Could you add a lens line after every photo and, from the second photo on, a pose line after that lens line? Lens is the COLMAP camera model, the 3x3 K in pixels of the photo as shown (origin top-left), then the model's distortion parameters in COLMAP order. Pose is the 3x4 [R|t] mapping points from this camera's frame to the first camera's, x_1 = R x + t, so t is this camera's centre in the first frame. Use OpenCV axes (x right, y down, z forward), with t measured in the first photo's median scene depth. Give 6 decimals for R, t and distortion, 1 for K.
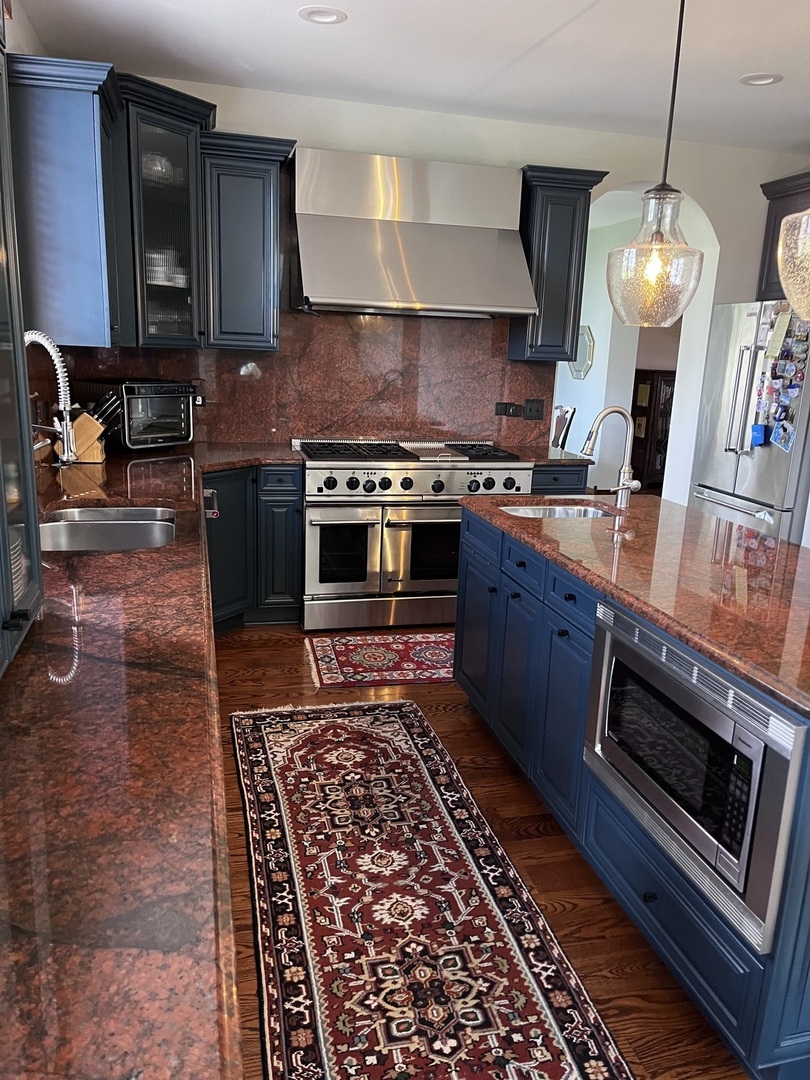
lens RADIAL K [[825.2, 0, 405.0], [0, 825.2, 540.0], [0, 0, 1]] dist [0.078029, -0.081368]
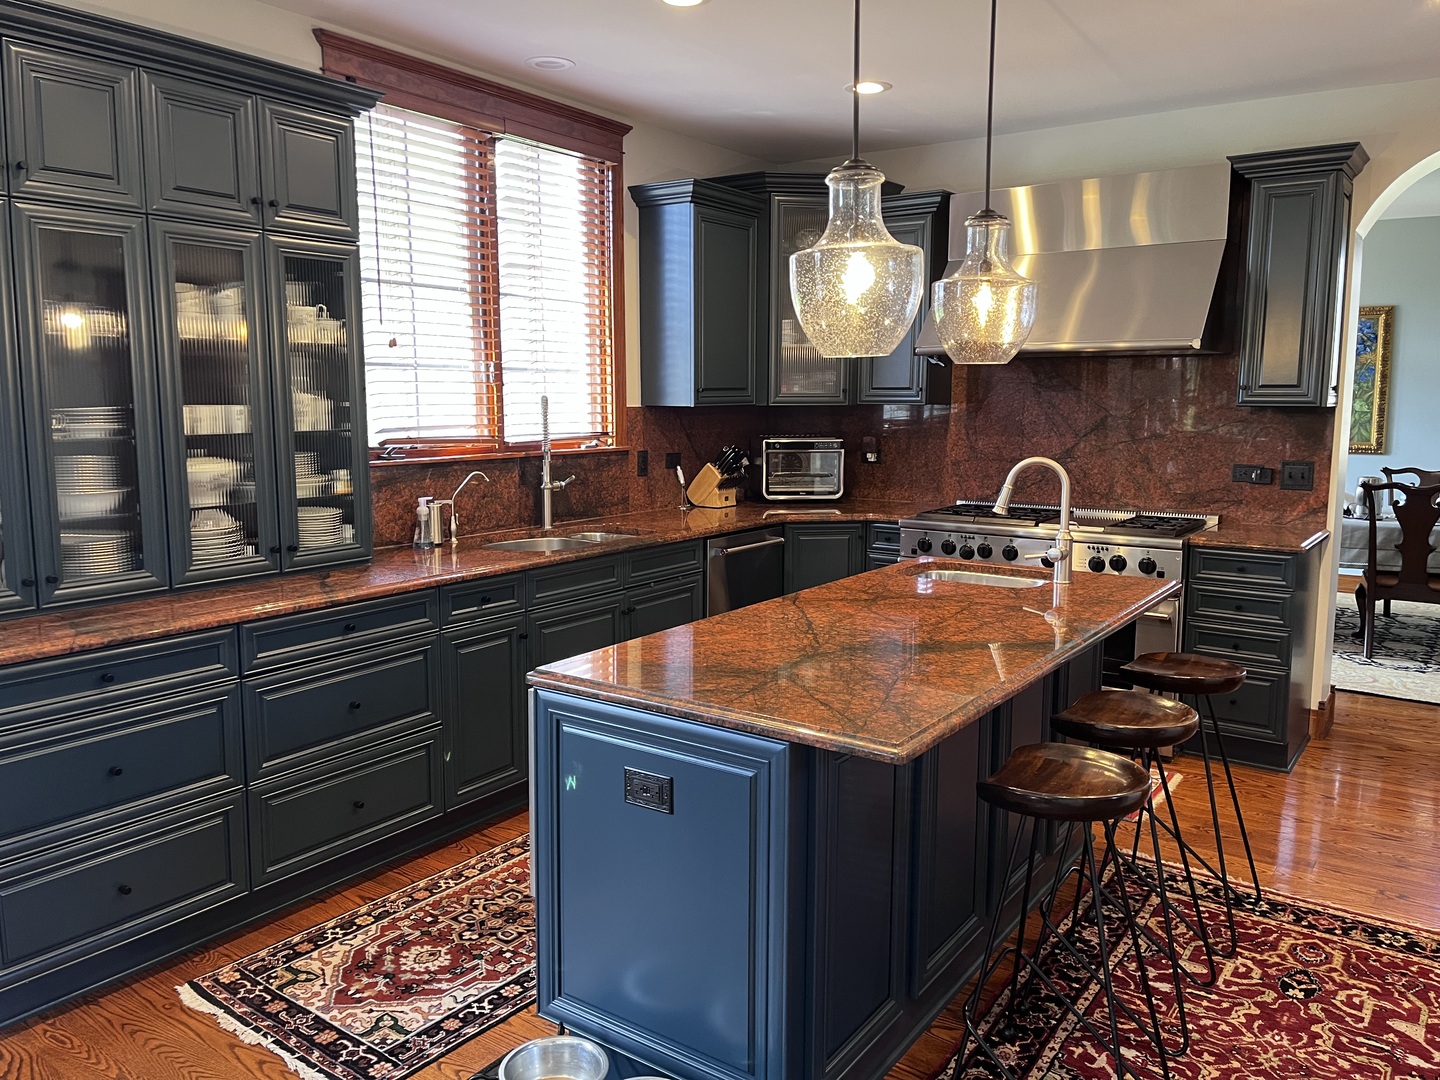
lens RADIAL K [[1100.2, 0, 720.0], [0, 1100.2, 540.0], [0, 0, 1]] dist [0.078029, -0.081368]
pose [[0.647230, 0.067380, -0.759311, 0.653619], [-0.149093, 0.988038, -0.039409, 0.006349], [0.747572, 0.138715, 0.649534, 0.041879]]
